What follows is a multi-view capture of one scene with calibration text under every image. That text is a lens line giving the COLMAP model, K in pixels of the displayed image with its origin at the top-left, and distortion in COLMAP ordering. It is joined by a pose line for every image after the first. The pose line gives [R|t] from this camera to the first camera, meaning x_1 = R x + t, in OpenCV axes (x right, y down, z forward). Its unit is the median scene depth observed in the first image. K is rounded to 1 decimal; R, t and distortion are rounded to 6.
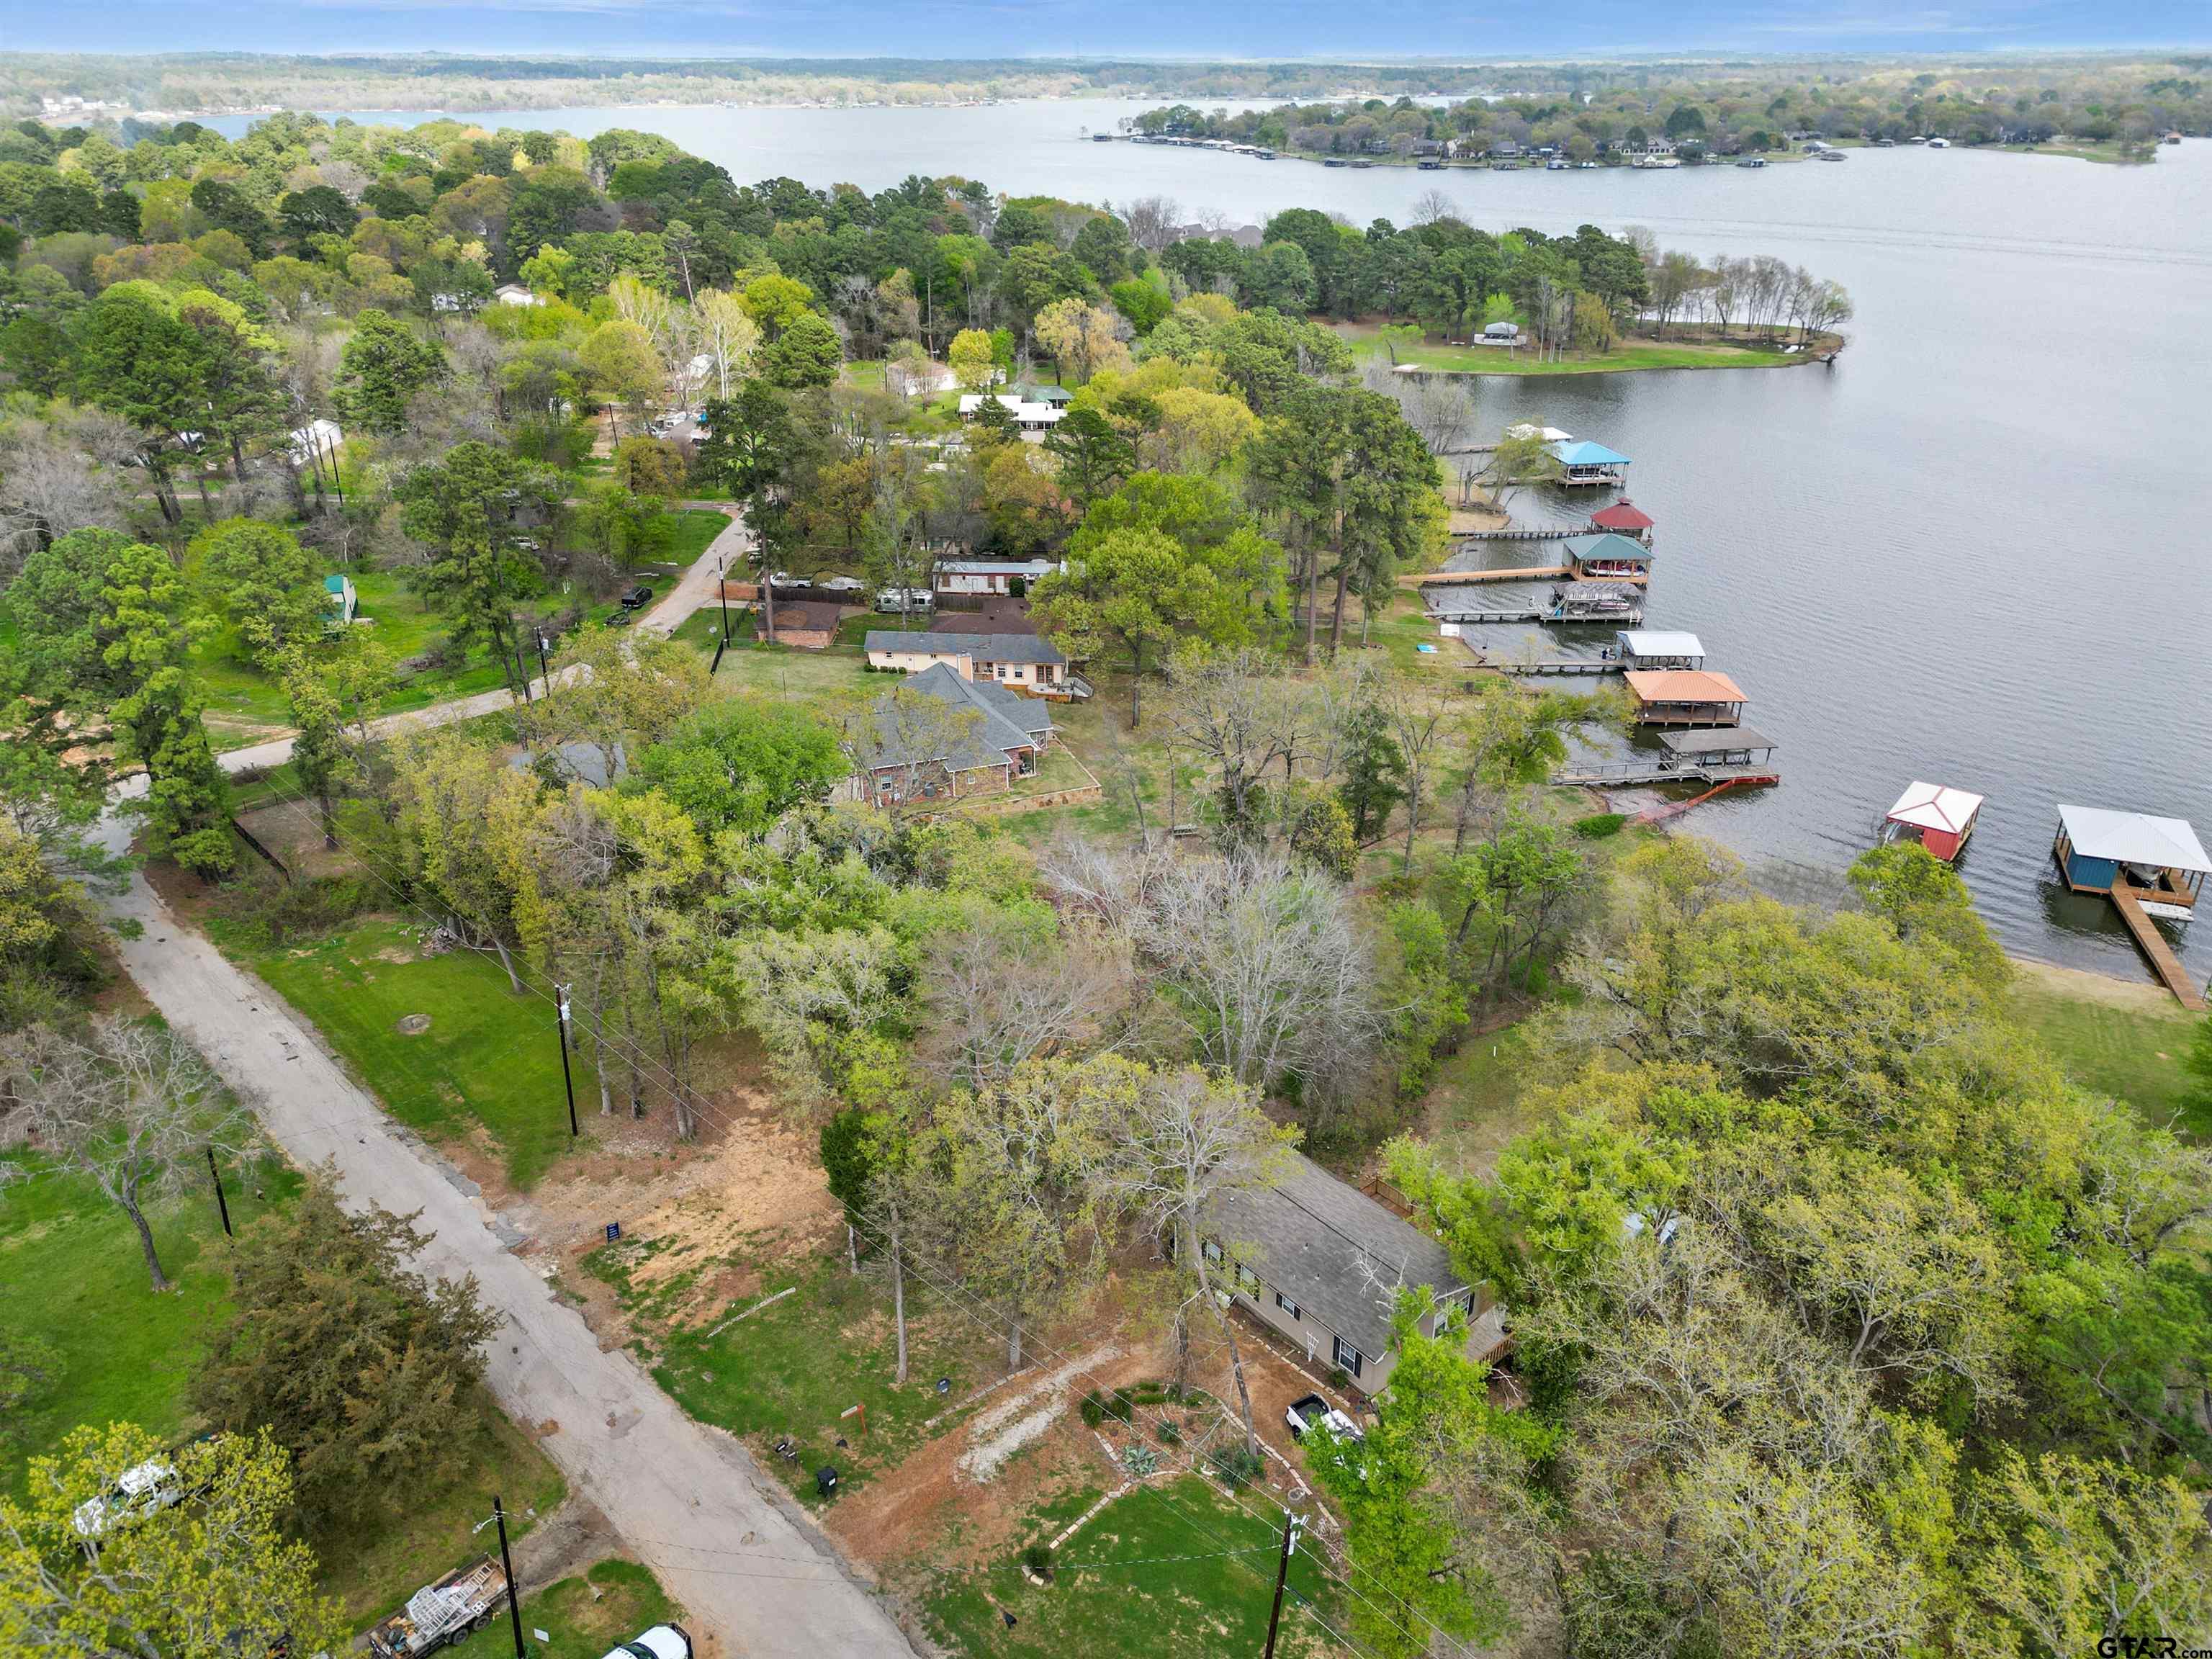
lens RADIAL K [[1564.2, 0, 1106.0], [0, 1564.2, 829.5], [0, 0, 1]] dist [0.007449, -0.000861]
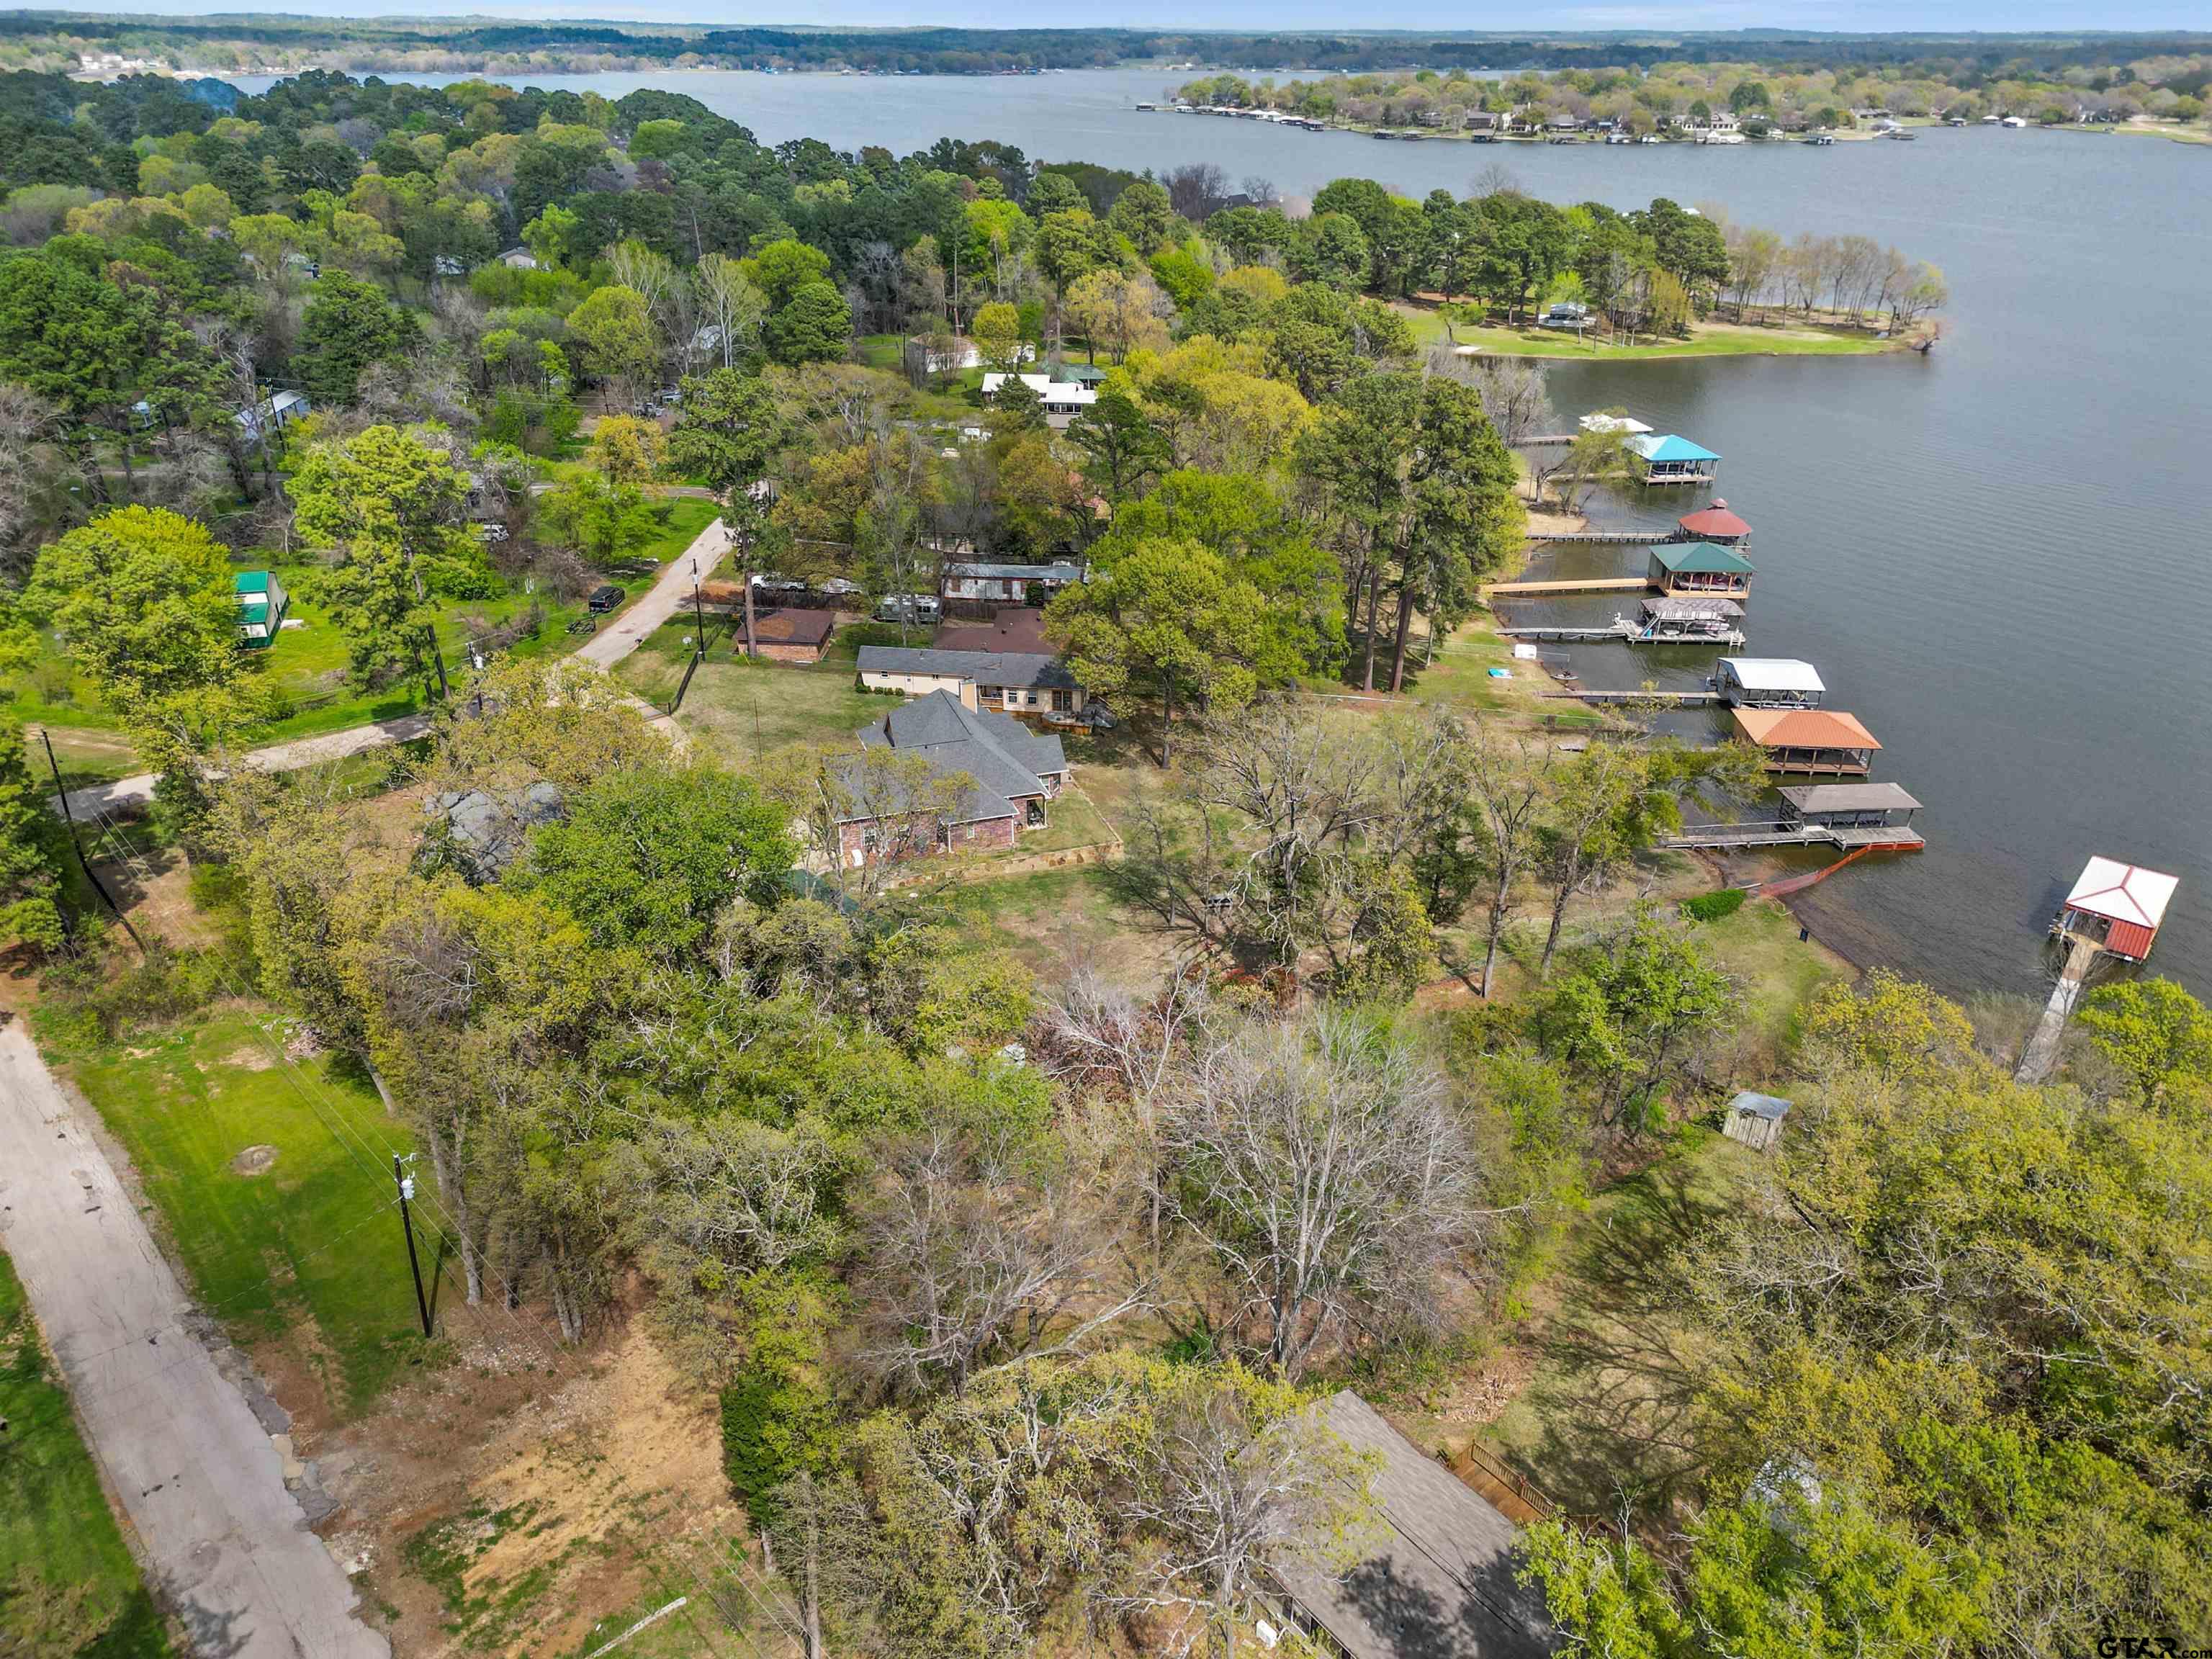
lens RADIAL K [[1564.2, 0, 1106.0], [0, 1564.2, 829.5], [0, 0, 1]] dist [0.007449, -0.000861]
pose [[0.999617, 0.020181, -0.018944, 0.002533], [-0.019910, 0.999698, 0.014396, -0.034092], [0.019229, -0.014013, 0.999717, 0.109792]]
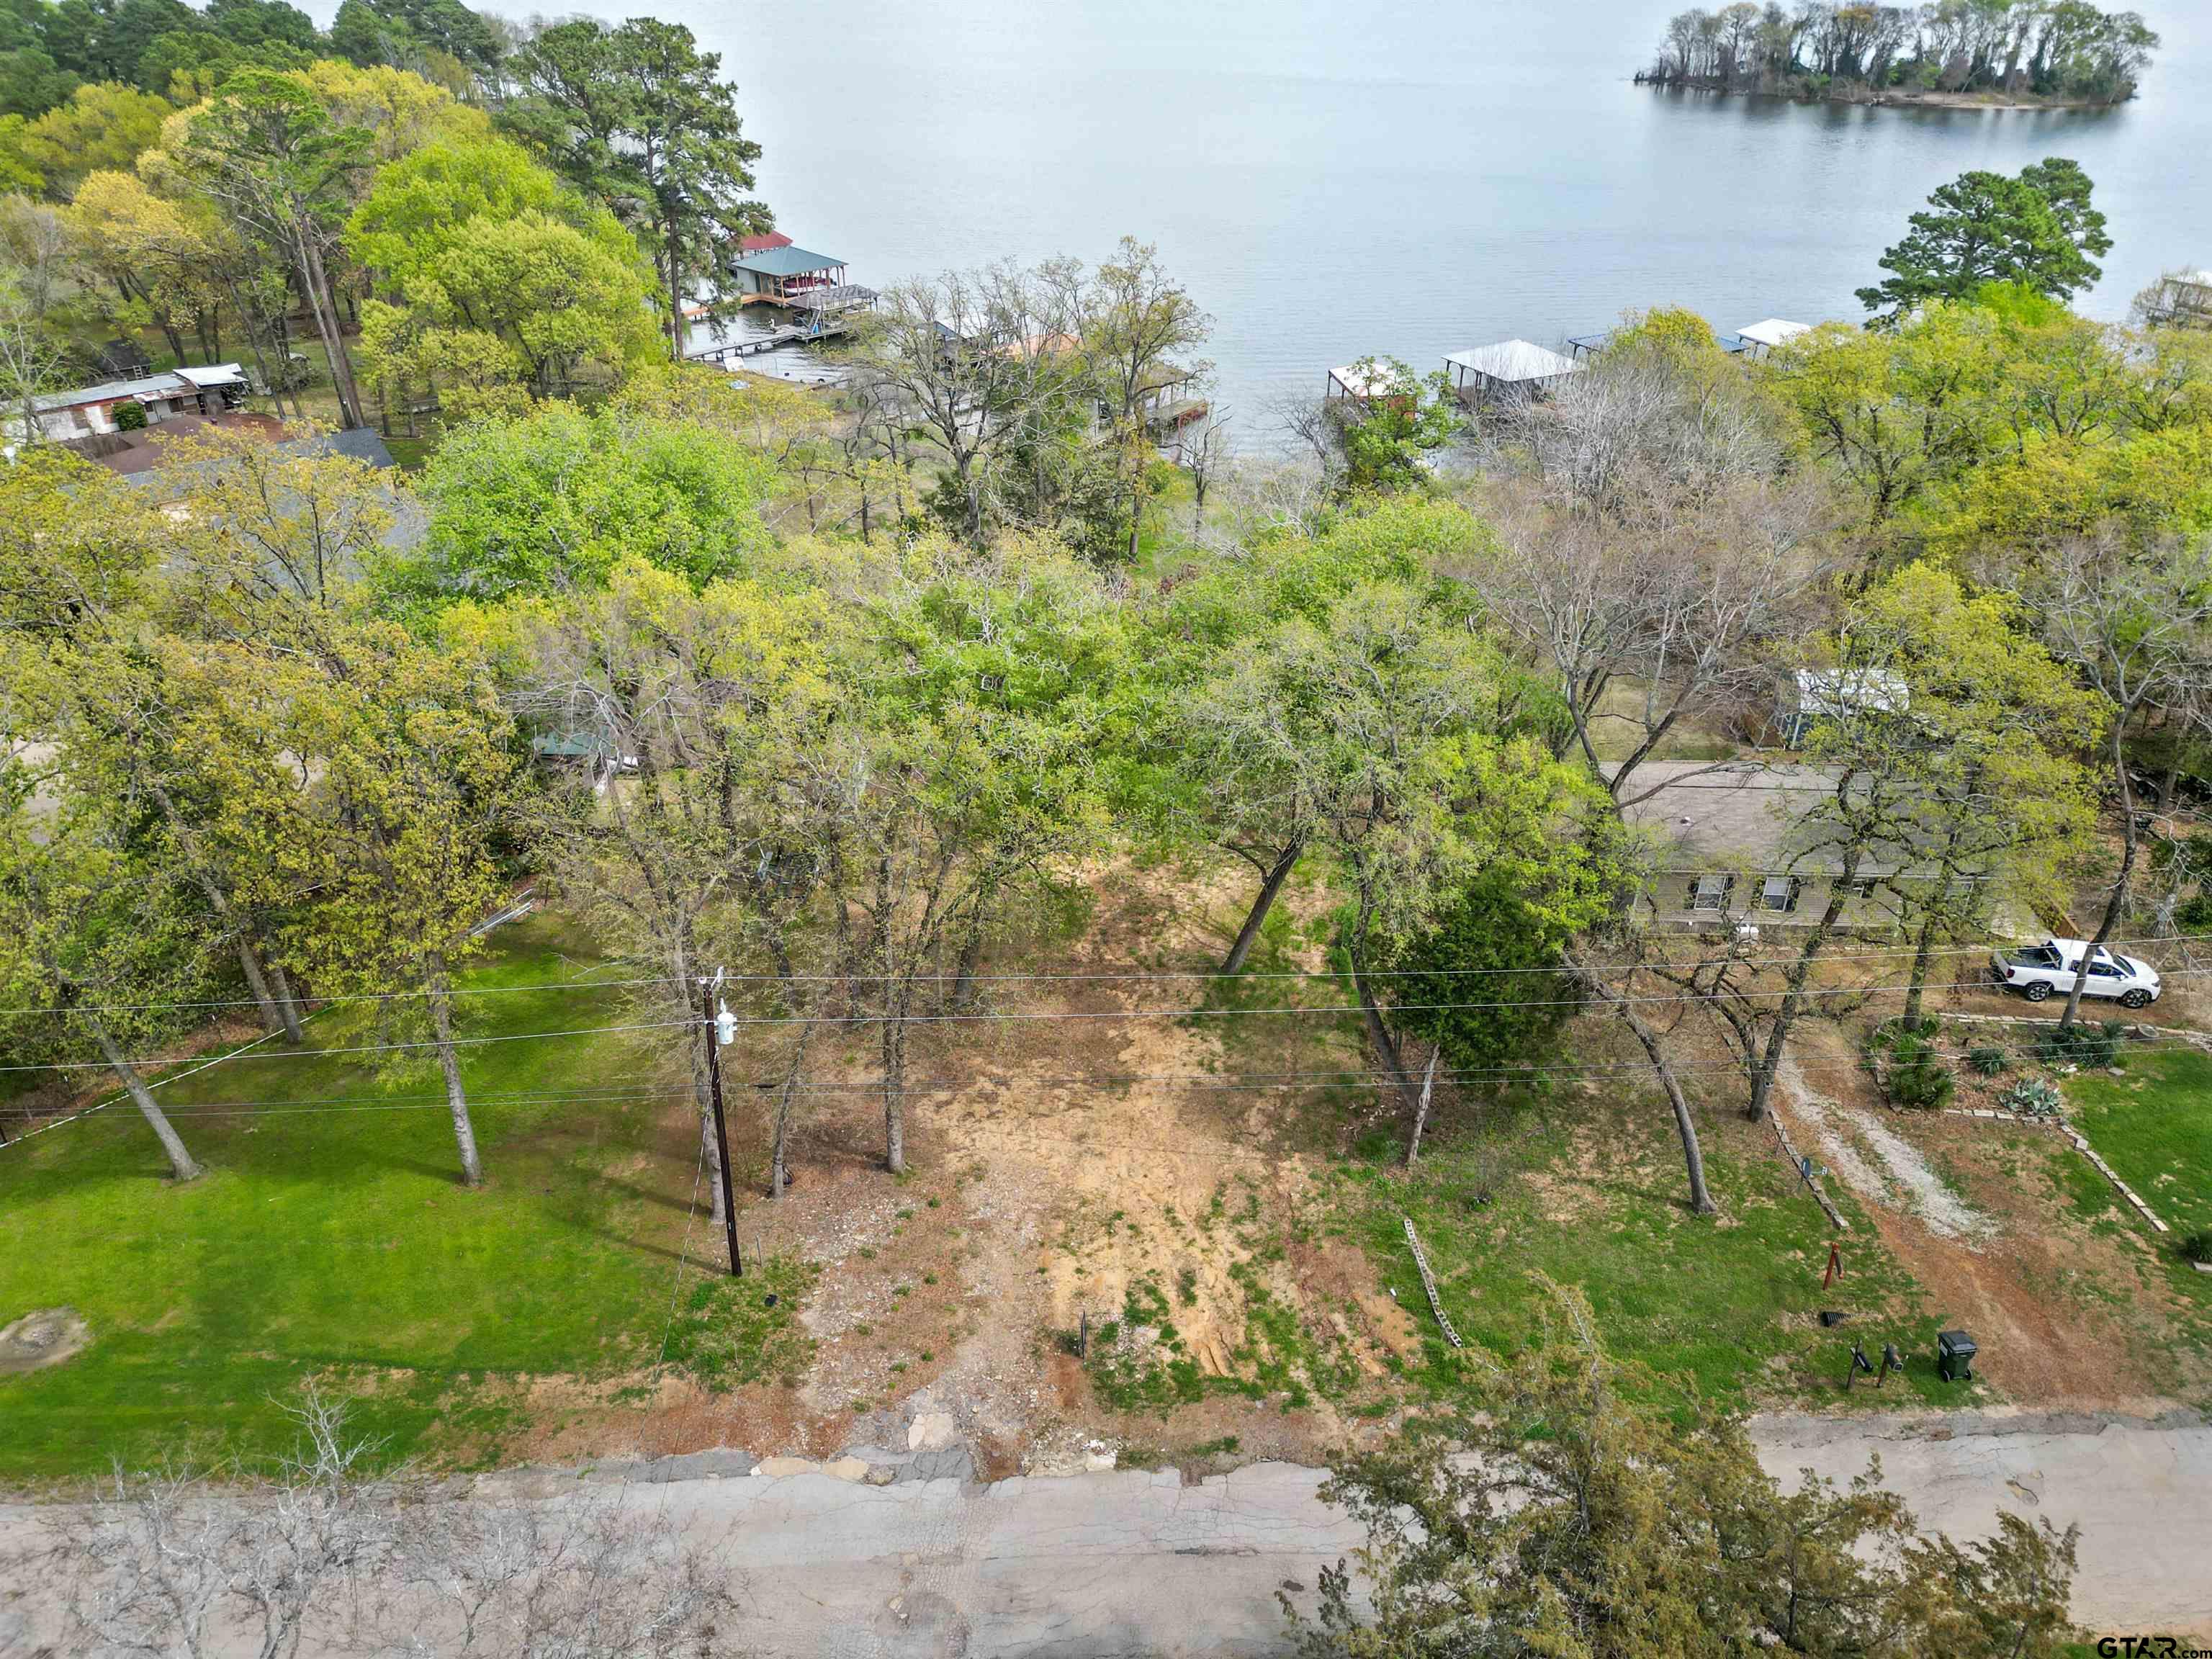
lens RADIAL K [[1530.8, 0, 1106.0], [0, 1530.8, 829.5], [0, 0, 1]] dist [0.005117, -0.000593]
pose [[0.685932, -0.360101, 0.632317, -0.240791], [0.304462, 0.931274, 0.200078, 0.001024], [-0.660909, 0.055277, 0.748428, 0.256124]]
